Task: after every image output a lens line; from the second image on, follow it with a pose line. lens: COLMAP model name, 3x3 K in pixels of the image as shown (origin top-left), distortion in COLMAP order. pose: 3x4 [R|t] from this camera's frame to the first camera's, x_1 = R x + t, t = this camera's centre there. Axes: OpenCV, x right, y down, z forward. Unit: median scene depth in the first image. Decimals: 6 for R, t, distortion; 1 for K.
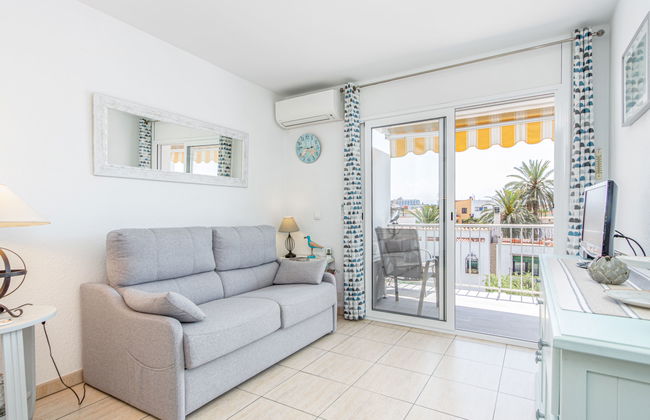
lens RADIAL K [[340.6, 0, 319.2], [0, 340.6, 218.8], [0, 0, 1]] dist [0.002264, 0.000713]
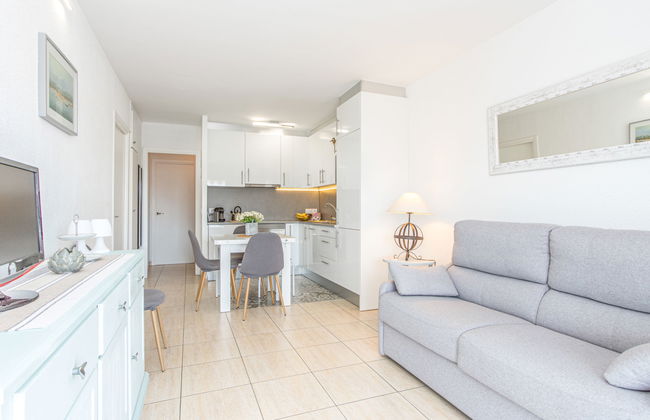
lens RADIAL K [[338.0, 0, 317.7], [0, 338.0, 210.4], [0, 0, 1]] dist [0.004892, 0.000070]
pose [[-0.608845, 0.008151, -0.793247, 0.629536], [-0.016367, 0.999605, 0.022834, -0.018766], [0.793120, 0.026886, -0.608471, 1.178669]]
